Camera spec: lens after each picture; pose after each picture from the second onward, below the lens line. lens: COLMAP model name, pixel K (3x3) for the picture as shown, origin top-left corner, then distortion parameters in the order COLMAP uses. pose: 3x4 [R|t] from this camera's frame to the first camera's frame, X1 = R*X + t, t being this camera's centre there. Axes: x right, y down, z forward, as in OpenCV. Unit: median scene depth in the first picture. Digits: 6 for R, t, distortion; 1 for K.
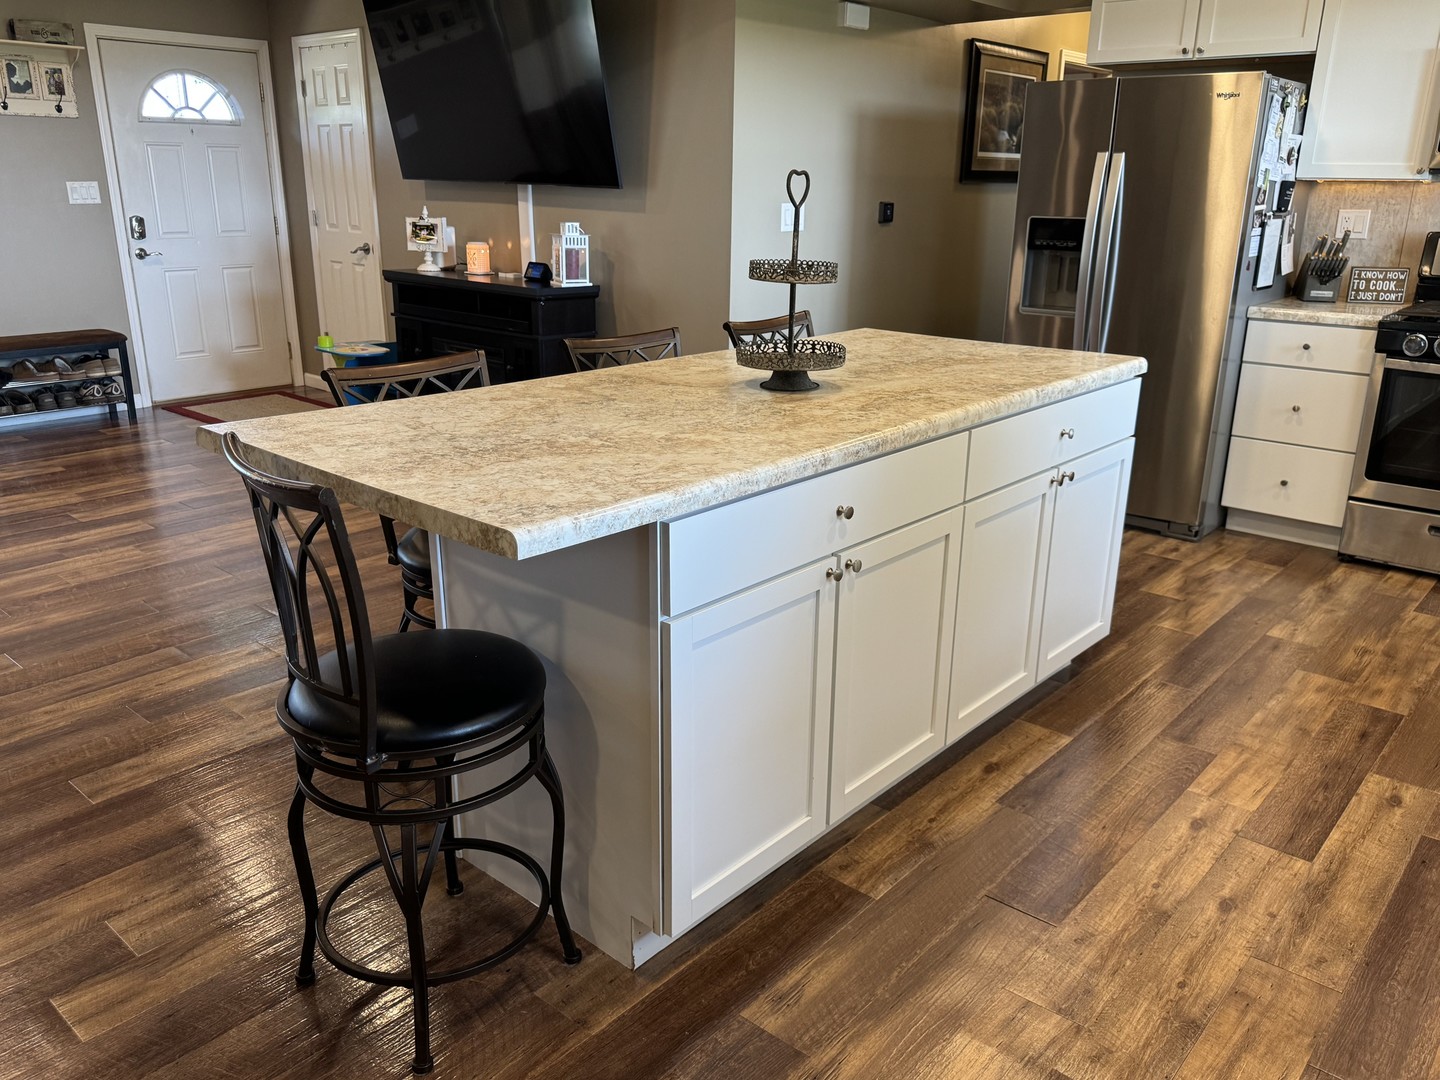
lens RADIAL K [[1113.9, 0, 714.5], [0, 1113.9, 539.1], [0, 0, 1]] dist [0.006718, -0.007561]
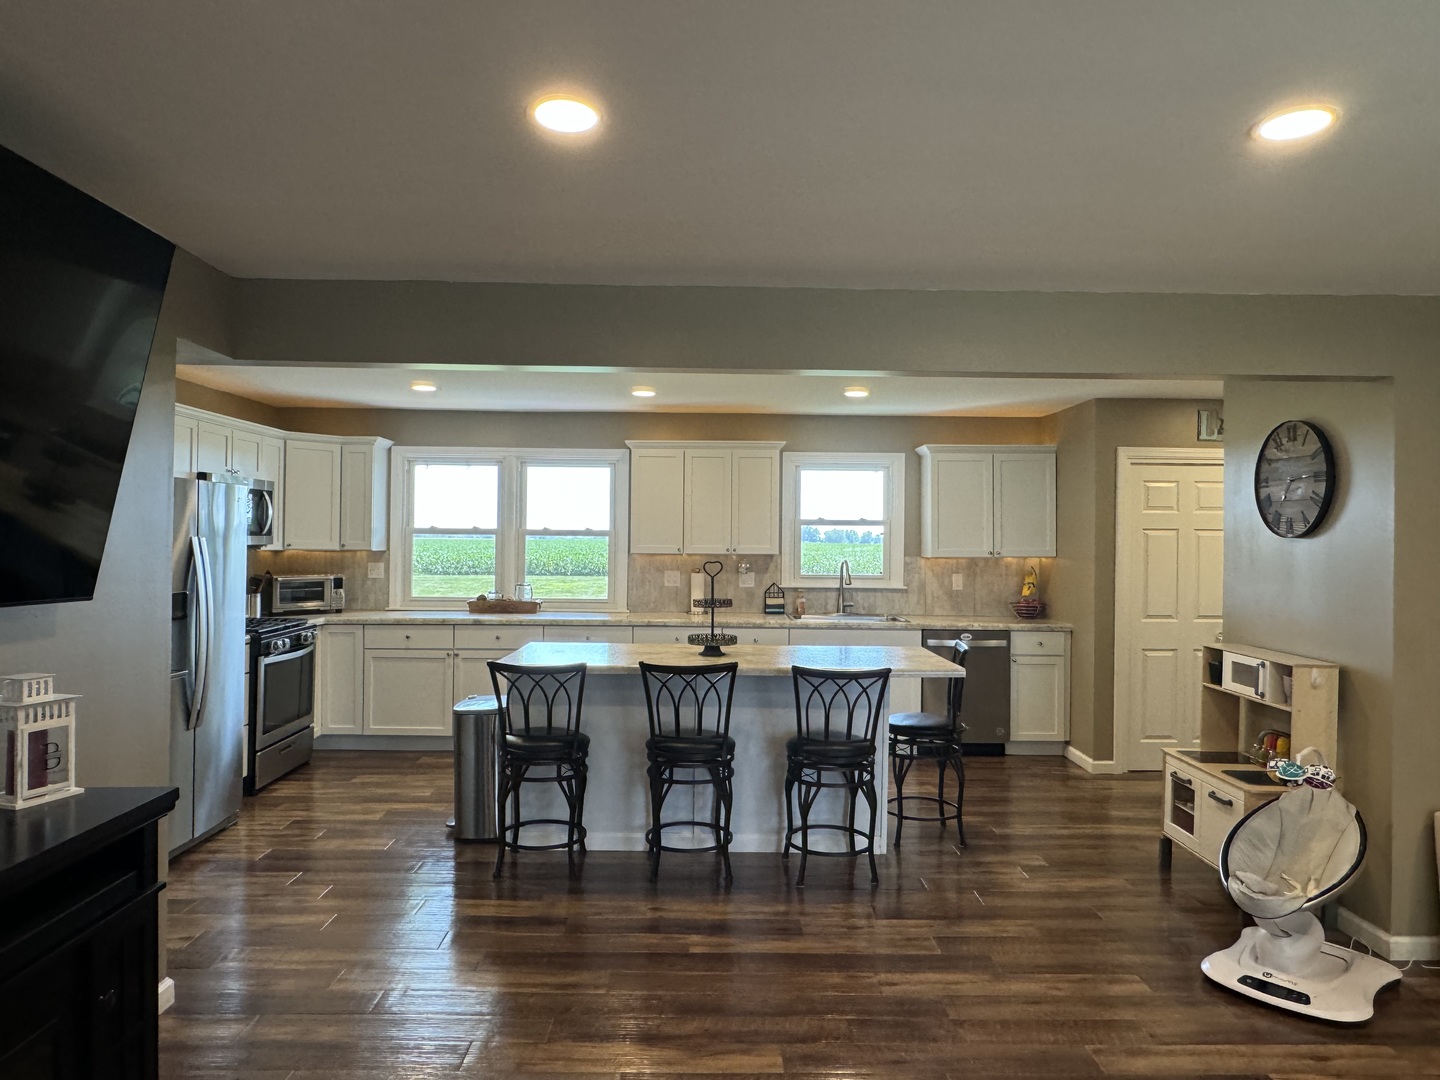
lens RADIAL K [[928.8, 0, 720.9], [0, 928.8, 536.2], [0, 0, 1]] dist [0.001174, -0.000928]
pose [[-0.670630, -0.017305, 0.741590, -0.761507], [0.210344, 0.954257, 0.212485, -0.438246], [-0.711344, 0.298488, -0.636313, 1.225390]]
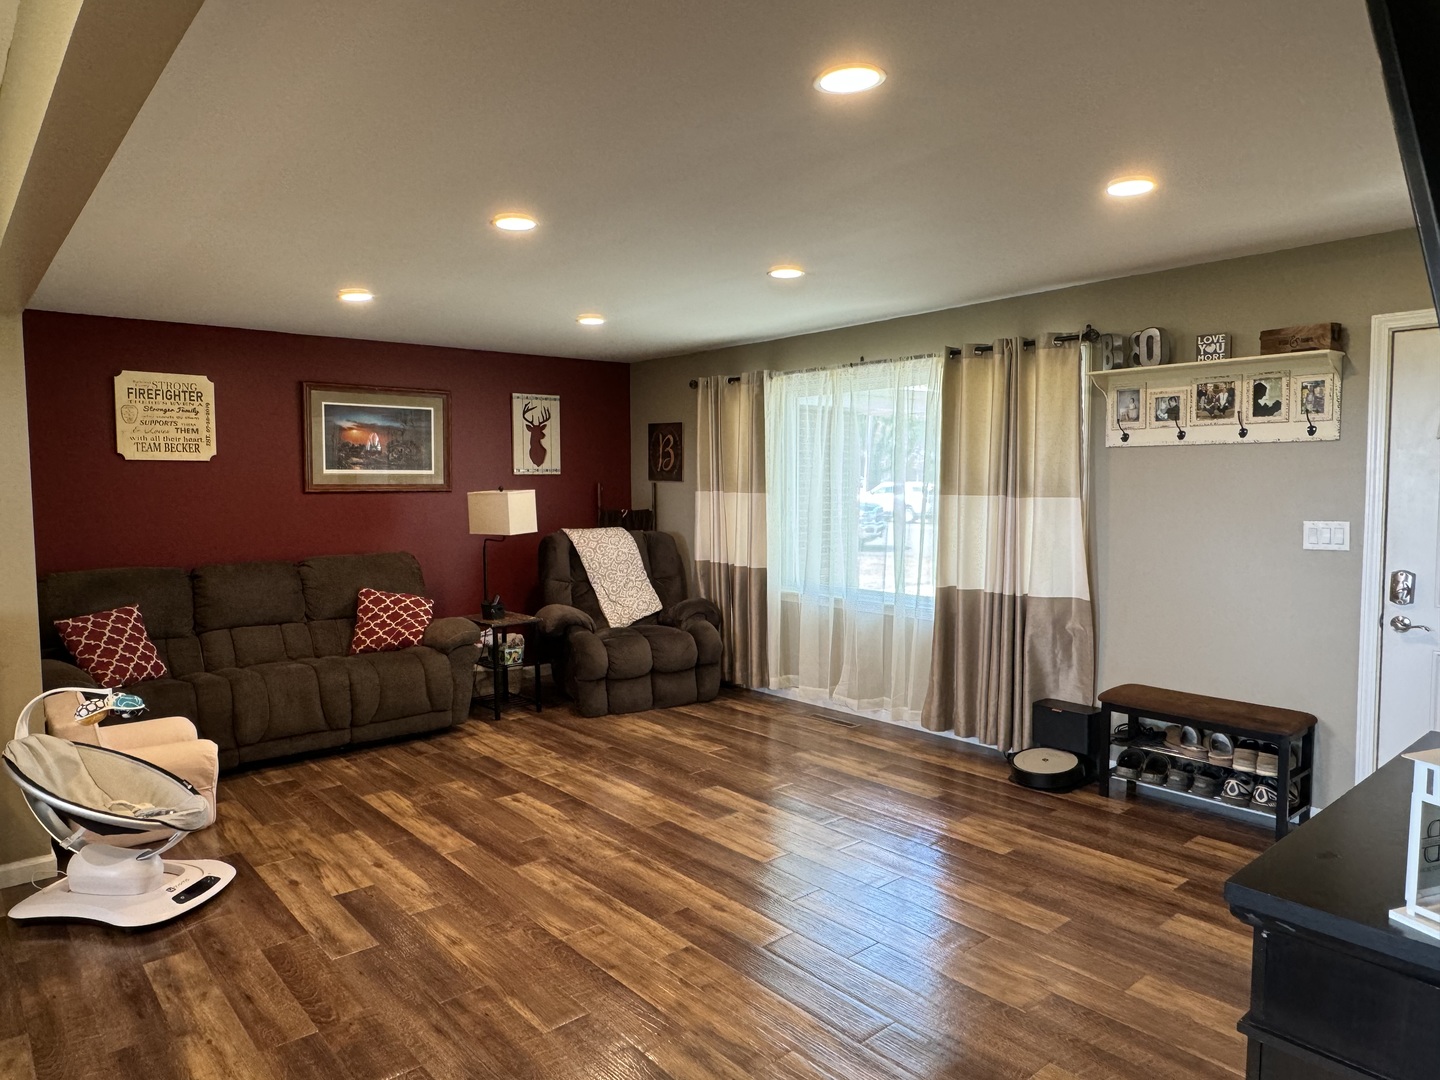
lens RADIAL K [[928.8, 0, 720.9], [0, 928.8, 536.2], [0, 0, 1]] dist [0.001174, -0.000928]
pose [[-0.141790, 0.049057, -0.988680, 0.147934], [-0.300244, 0.949590, 0.090176, -0.350792], [0.943265, 0.309631, -0.119913, 0.995195]]
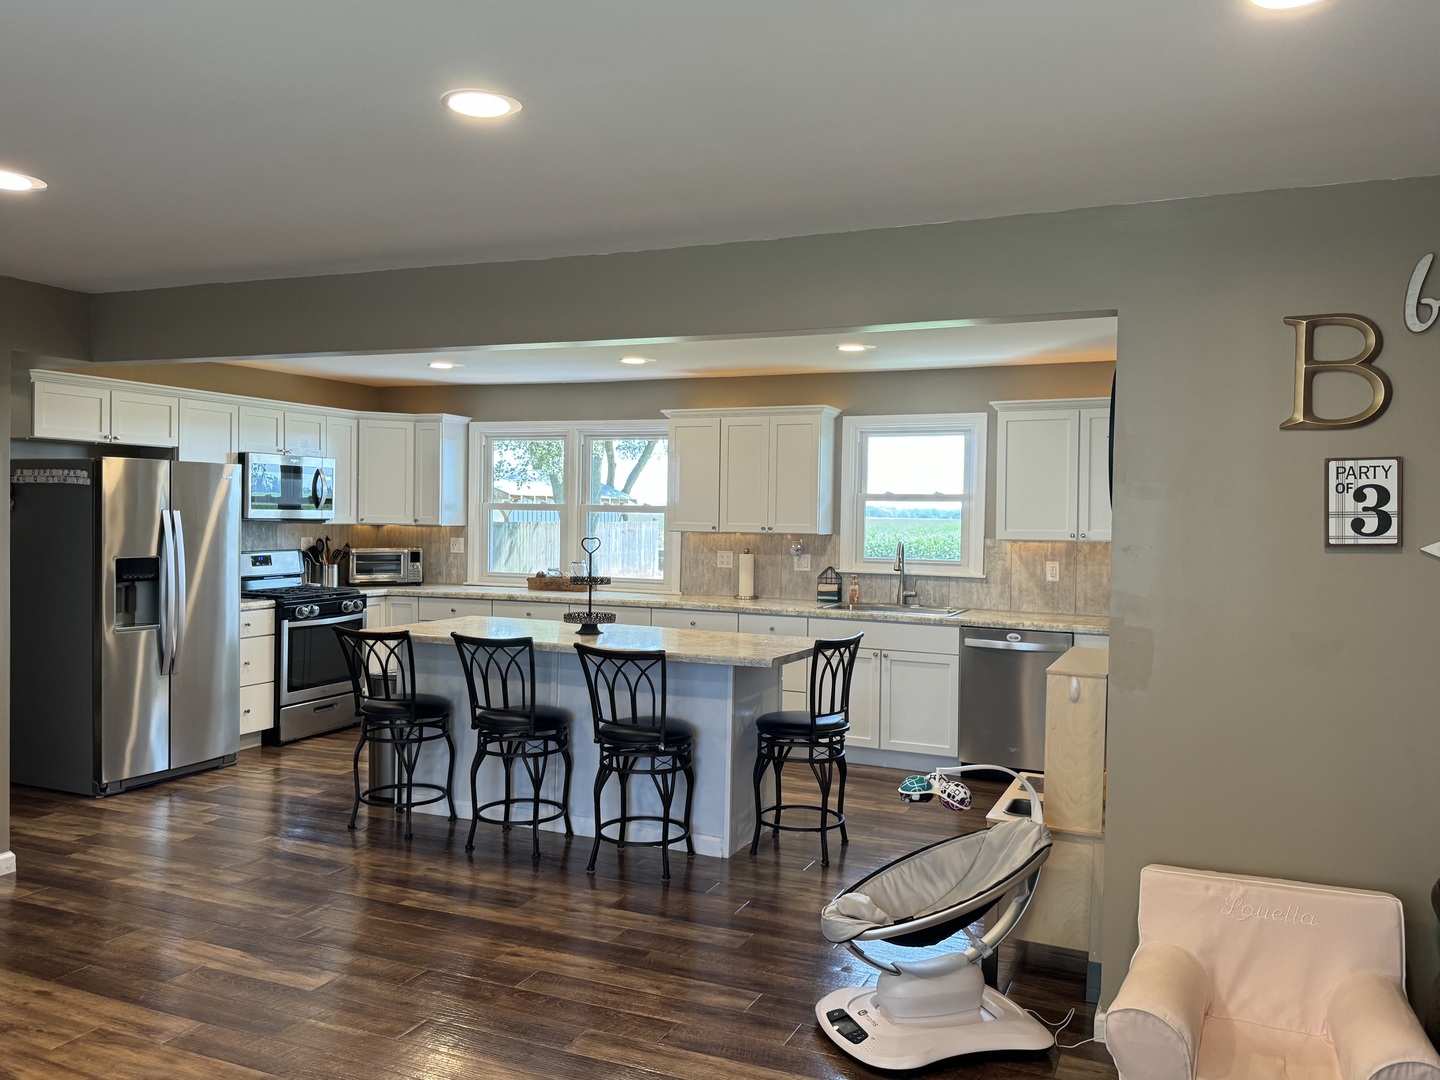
lens RADIAL K [[1133.1, 0, 720.0], [0, 1133.1, 540.0], [0, 0, 1]] dist [0.125093, -0.208685]
pose [[-0.304745, -0.040004, 0.951593, -1.214957], [0.274327, 0.953090, 0.127920, -0.304592], [-0.912072, 0.300030, -0.279475, 0.781228]]
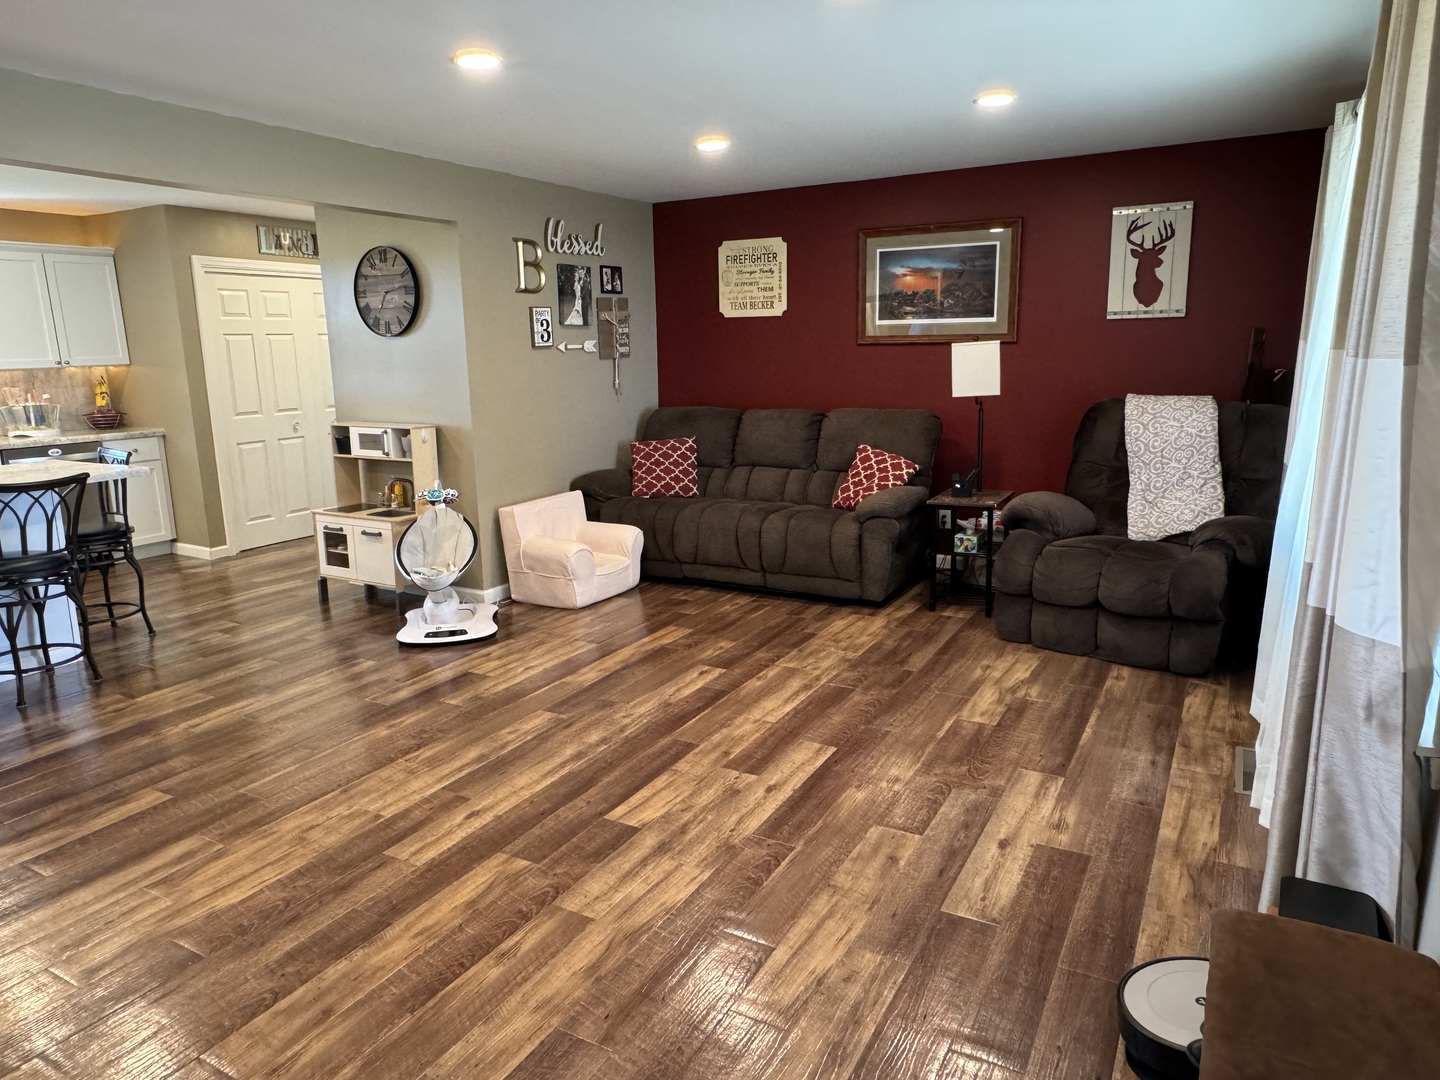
lens RADIAL K [[931.3, 0, 711.0], [0, 931.3, 538.5], [0, 0, 1]] dist [-0.001595, 0.000347]
pose [[-0.979639, 0.048480, -0.194824, -0.624248], [-0.053598, 0.872033, 0.486504, -0.515218], [0.193479, 0.487041, -0.851679, 1.511861]]
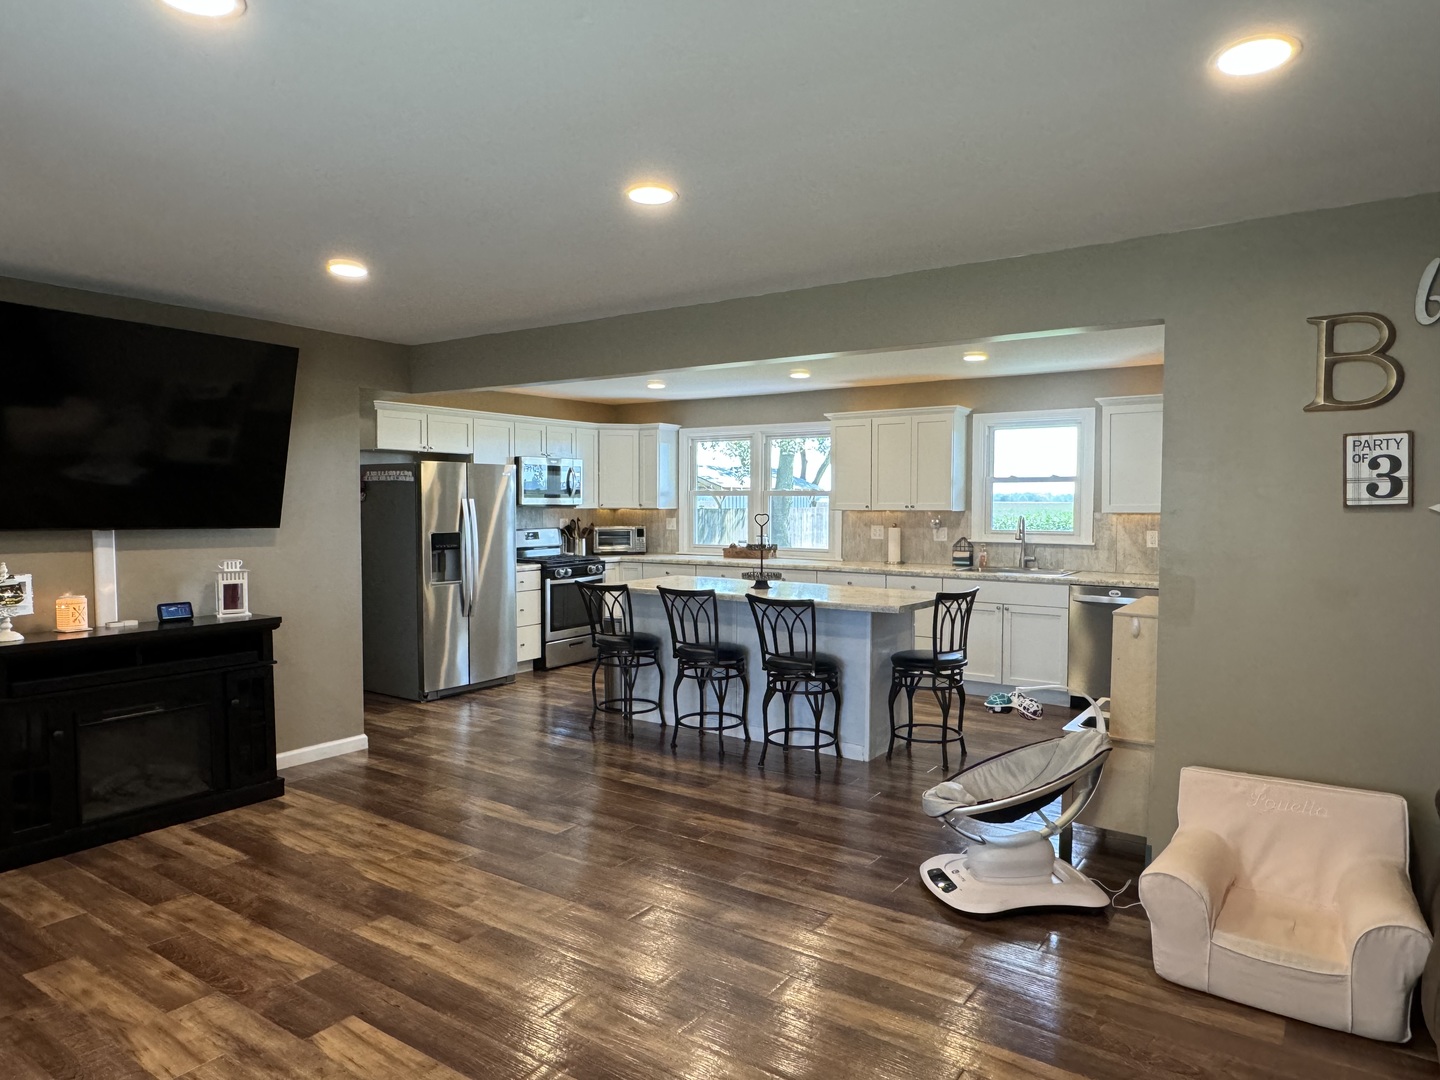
lens RADIAL K [[922.3, 0, 715.1], [0, 922.3, 544.1], [0, 0, 1]] dist [-0.003423, 0.001030]
pose [[-0.113650, -0.060012, 0.991707, -1.279431], [0.303765, 0.948276, 0.092196, -0.286325], [-0.945944, 0.311724, -0.089542, 0.754503]]
